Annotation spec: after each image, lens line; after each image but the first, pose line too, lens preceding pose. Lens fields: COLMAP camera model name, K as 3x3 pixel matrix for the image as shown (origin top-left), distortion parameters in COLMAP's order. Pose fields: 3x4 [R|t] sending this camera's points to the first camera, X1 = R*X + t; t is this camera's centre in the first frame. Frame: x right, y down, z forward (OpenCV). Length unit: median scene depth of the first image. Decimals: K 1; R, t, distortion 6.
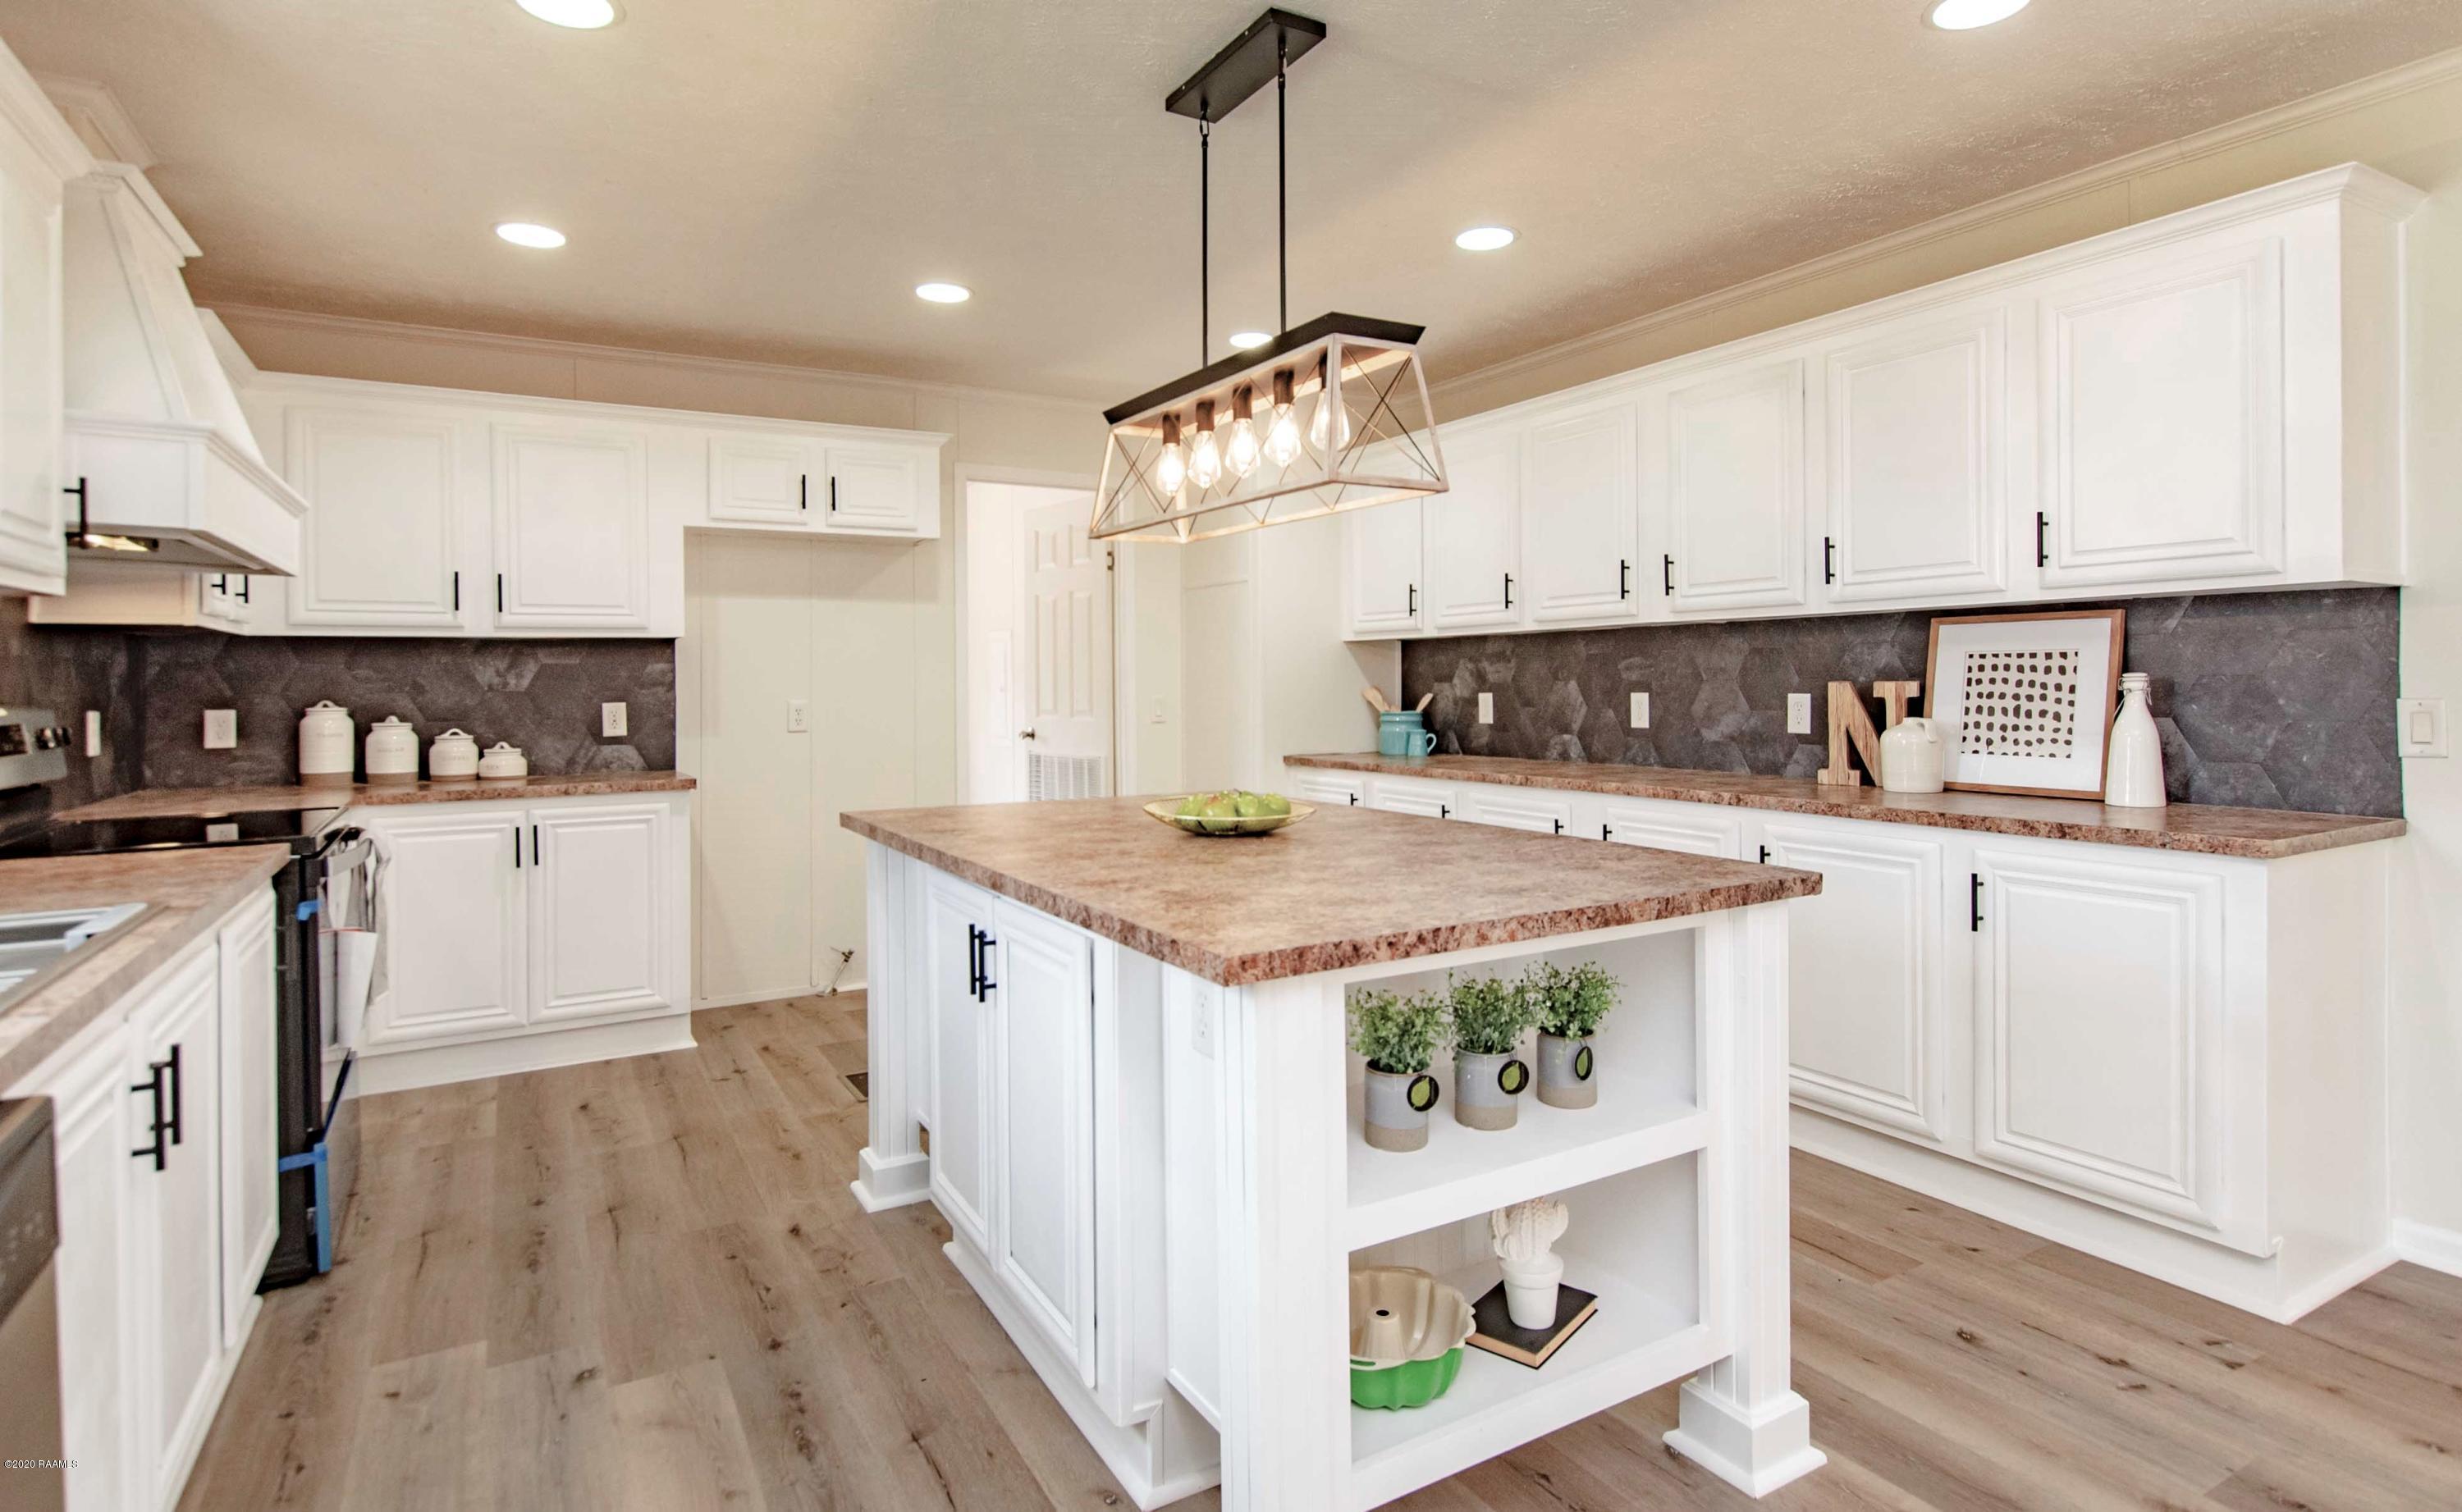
lens RADIAL K [[1247.8, 0, 1246.6], [0, 1247.8, 689.1], [0, 0, 1]] dist [0.004227, -0.000499]
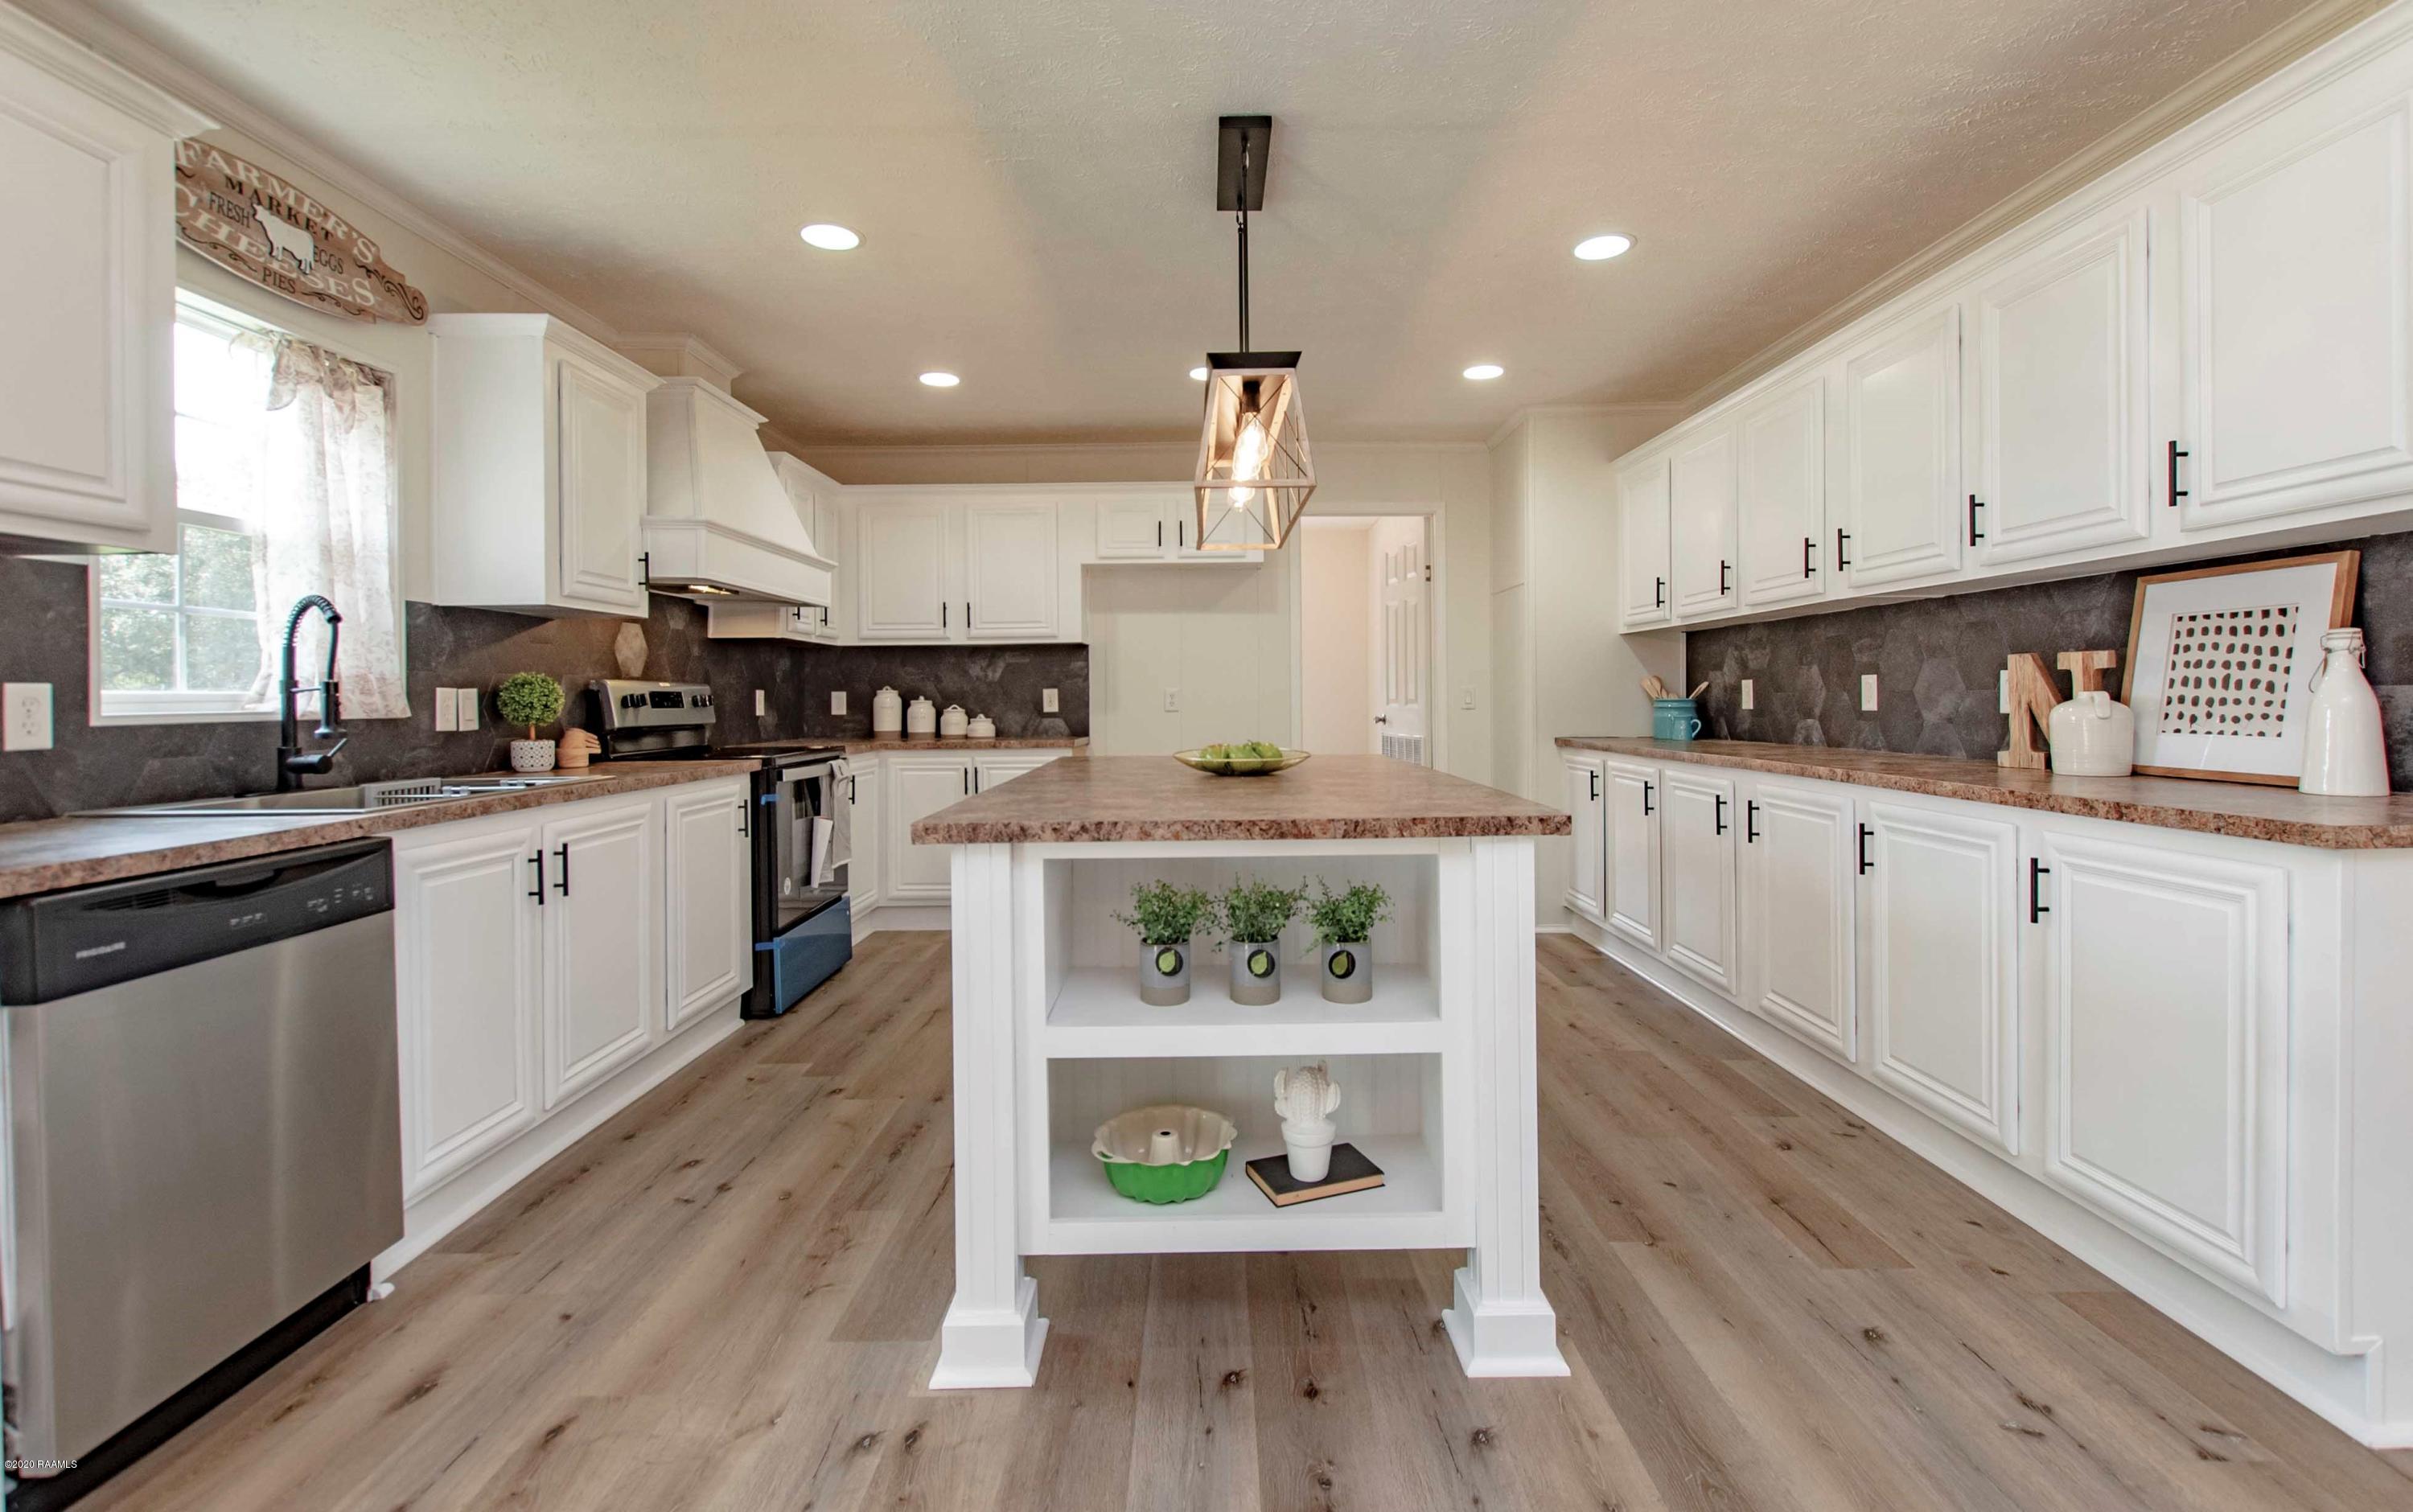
lens RADIAL K [[1050.9, 0, 1219.8], [0, 1050.9, 702.0], [0, 0, 1]] dist [0.002744, -0.001333]
pose [[0.866204, 0.003250, -0.499680, 0.376761], [-0.001505, 0.999991, 0.003895, 0.028736], [0.499688, -0.002621, 0.866201, 0.051979]]
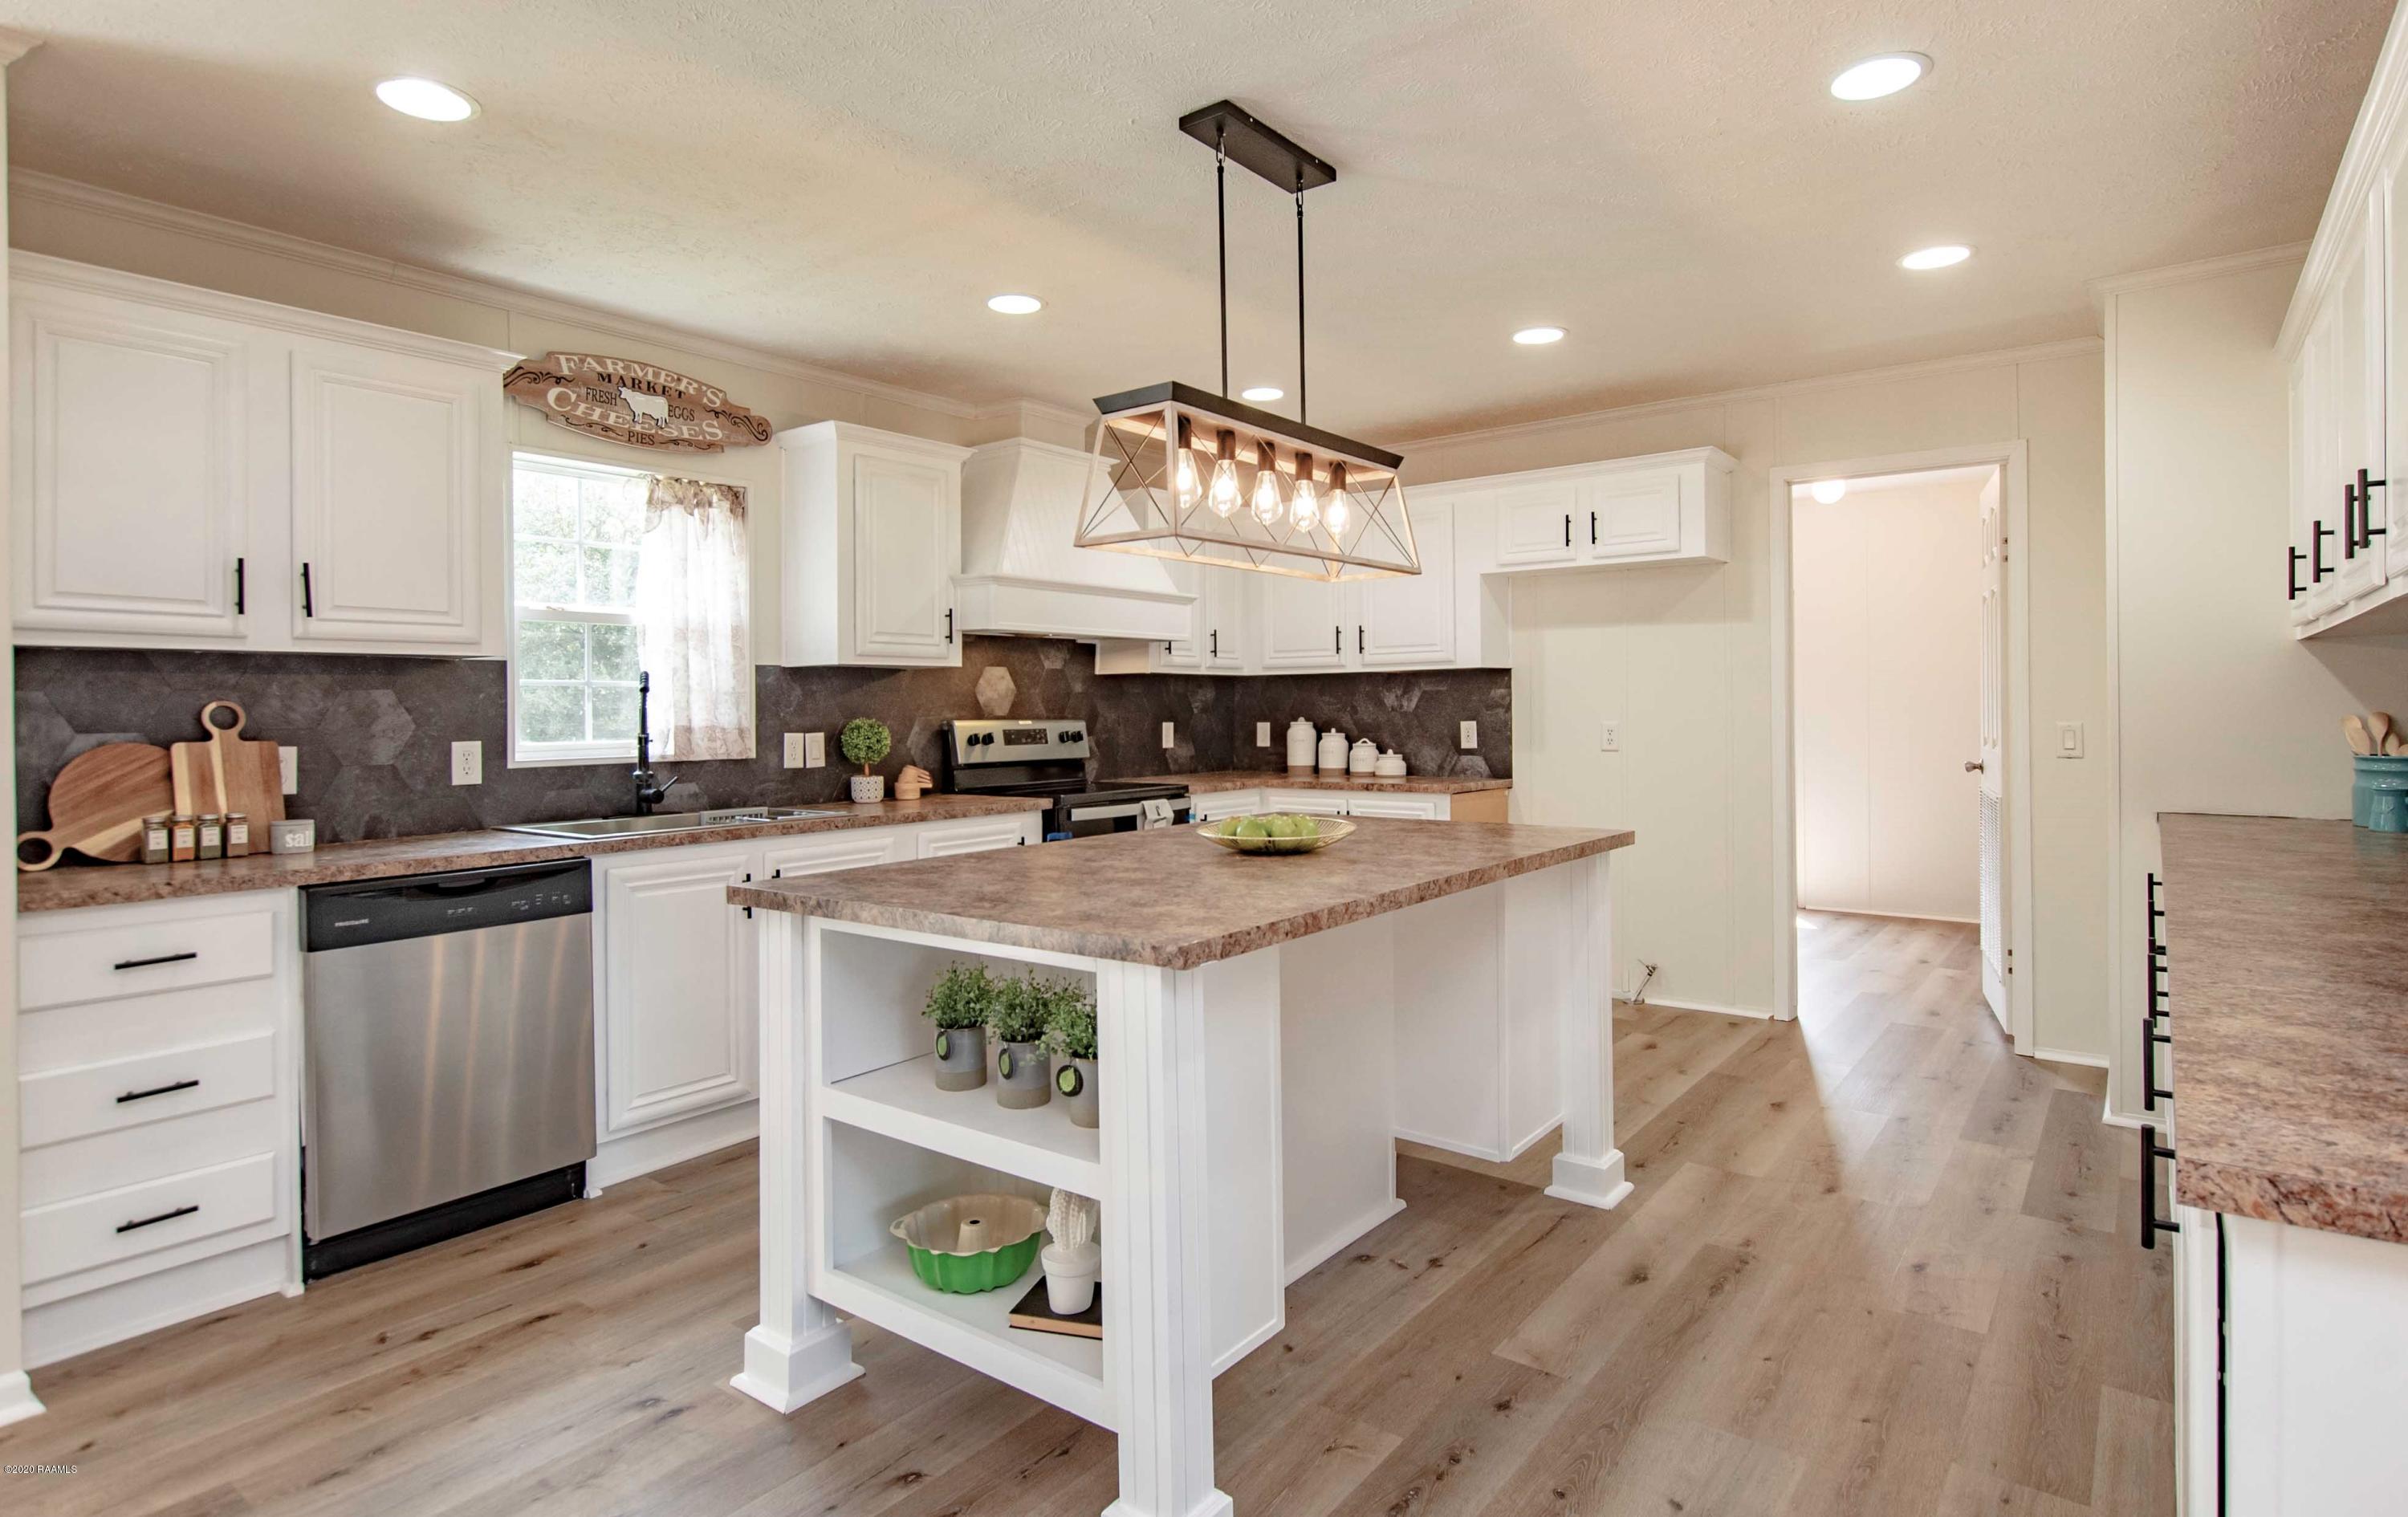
lens RADIAL K [[1247.4, 0, 1207.6], [0, 1247.4, 709.1], [0, 0, 1]] dist [0.007178, 0.001050]
pose [[0.379769, 0.005668, -0.925064, 0.731434], [0.000060, 0.999981, 0.006151, -0.011522], [0.925081, -0.002392, 0.379761, 0.400063]]
